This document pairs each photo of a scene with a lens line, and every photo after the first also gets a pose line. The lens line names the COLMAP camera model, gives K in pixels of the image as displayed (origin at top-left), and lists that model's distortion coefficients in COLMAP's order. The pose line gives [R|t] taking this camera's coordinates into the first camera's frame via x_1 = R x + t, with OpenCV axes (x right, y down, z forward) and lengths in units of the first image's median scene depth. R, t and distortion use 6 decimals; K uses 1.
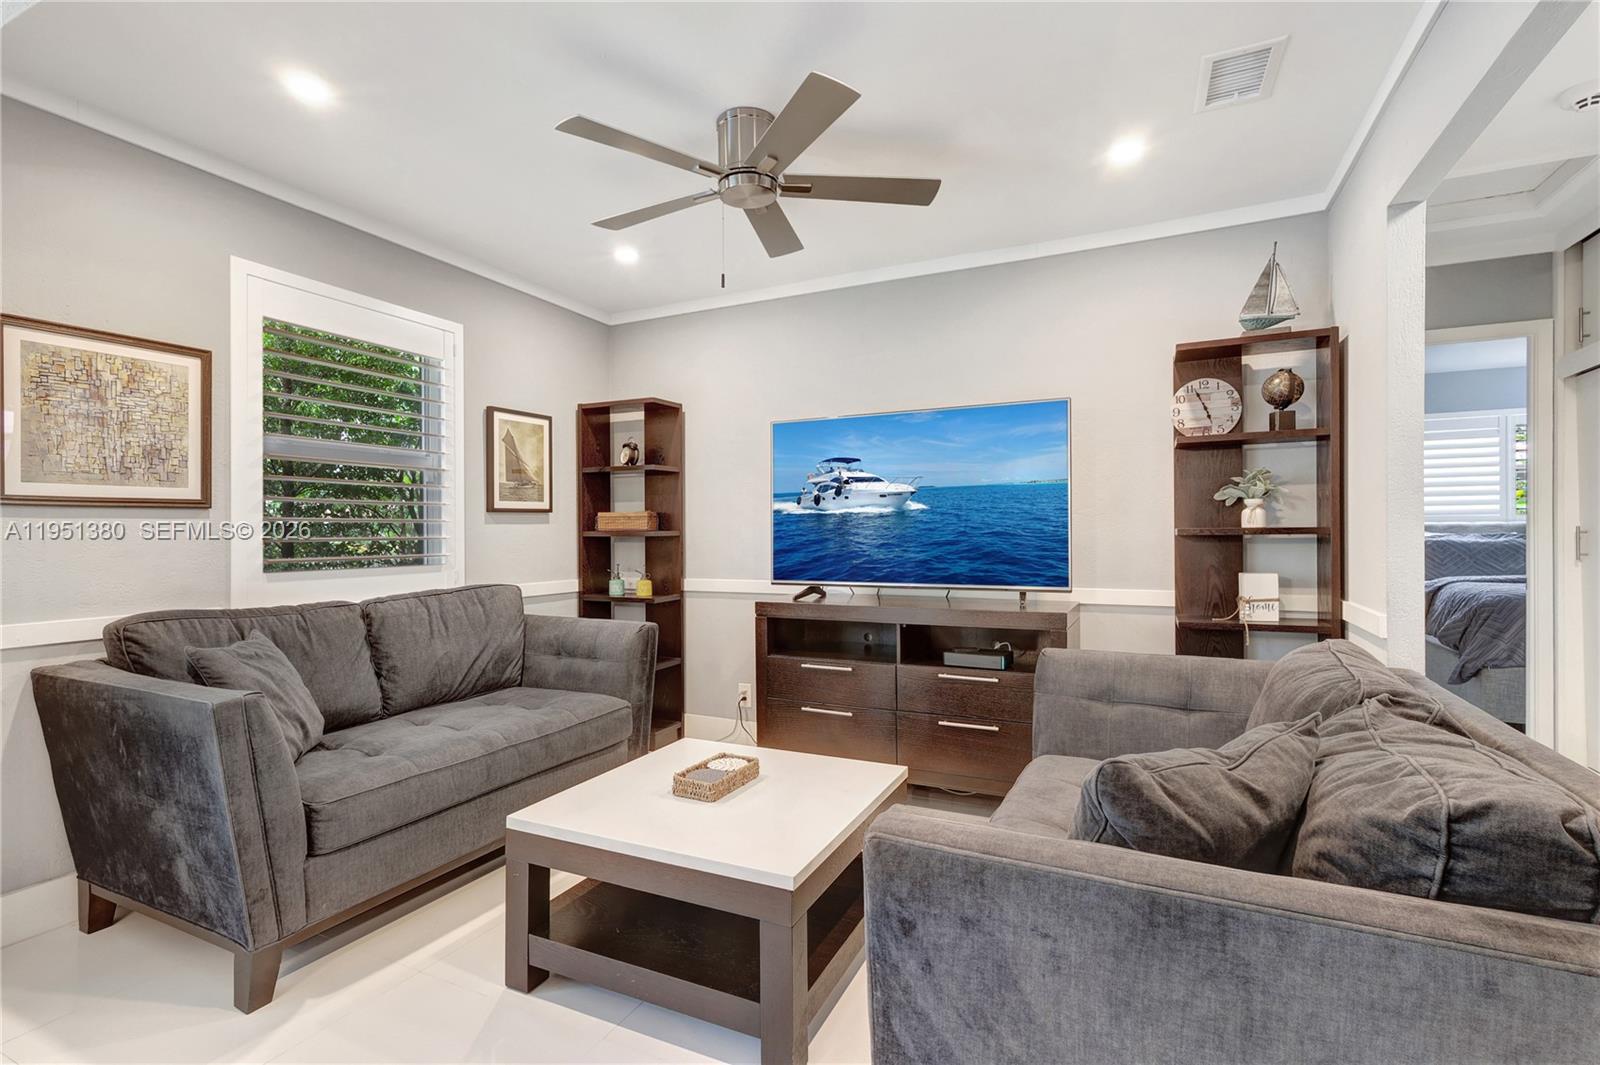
lens RADIAL K [[744.6, 0, 794.4], [0, 744.6, 527.7], [0, 0, 1]] dist [-0.000686, -0.000161]
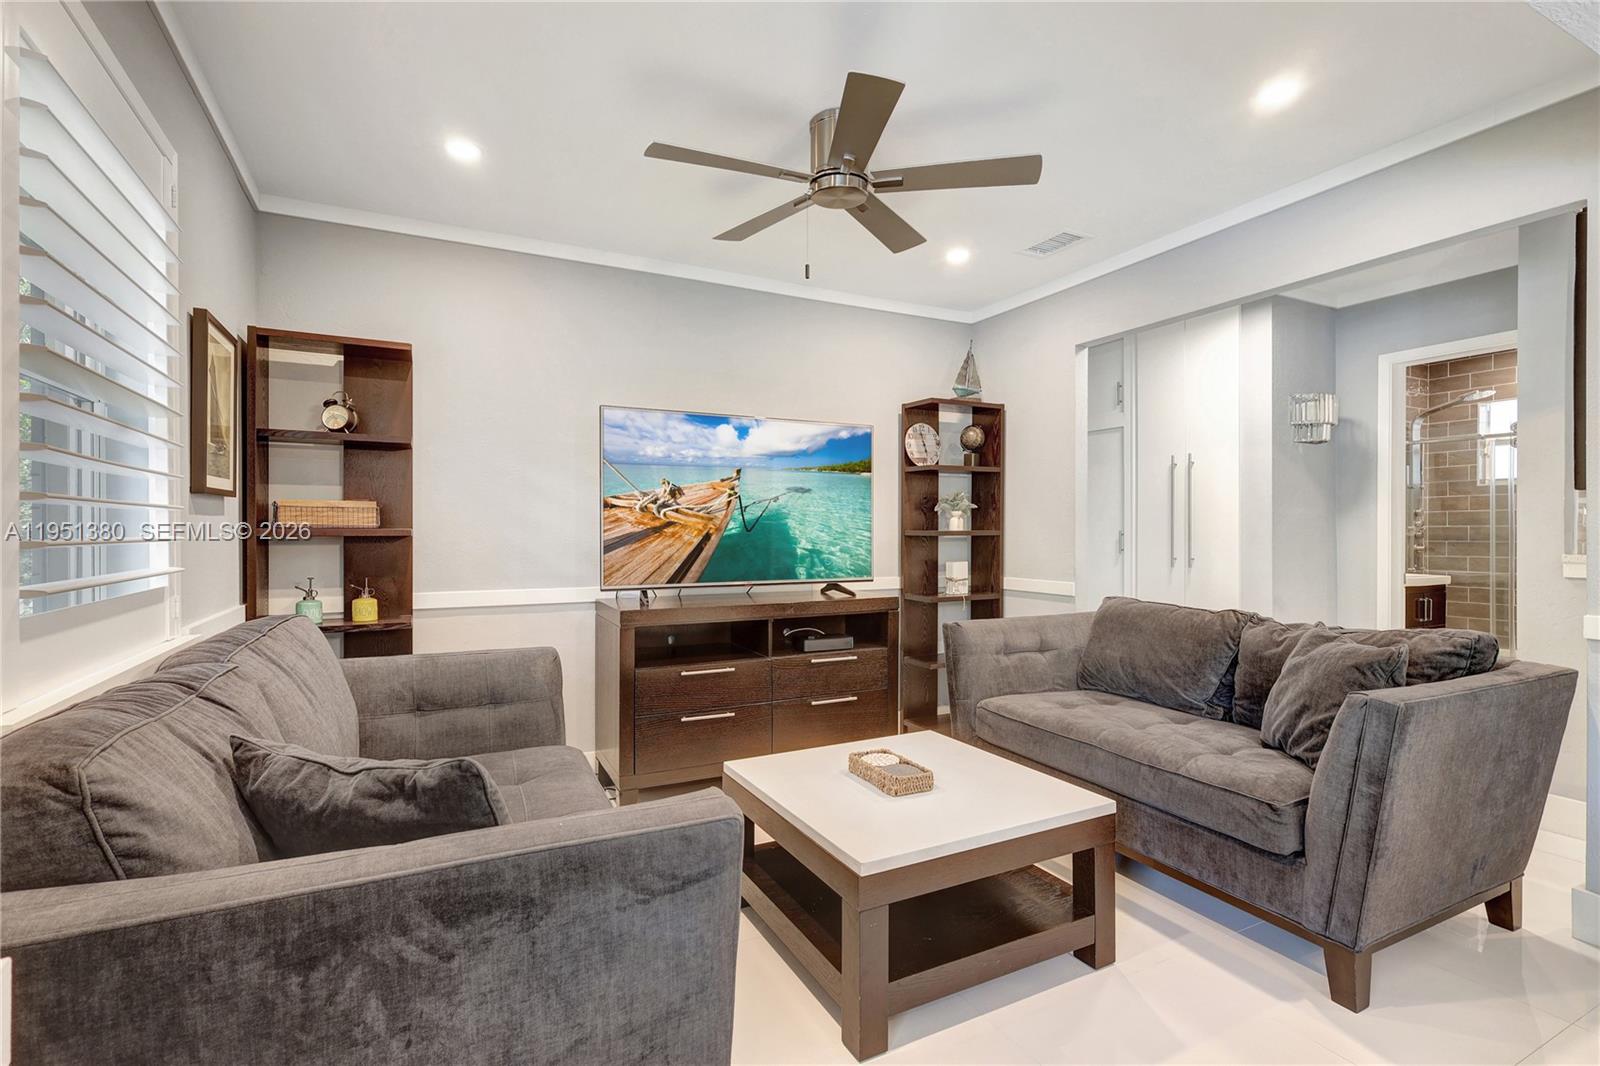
lens RADIAL K [[744.6, 0, 794.4], [0, 744.6, 528.2], [0, 0, 1]] dist [-0.000686, -0.000161]
pose [[0.607229, 0.009168, 0.794474, -0.716689], [-0.010277, 0.999940, -0.003684, 0.003600], [-0.794460, -0.005928, 0.607287, 0.347909]]
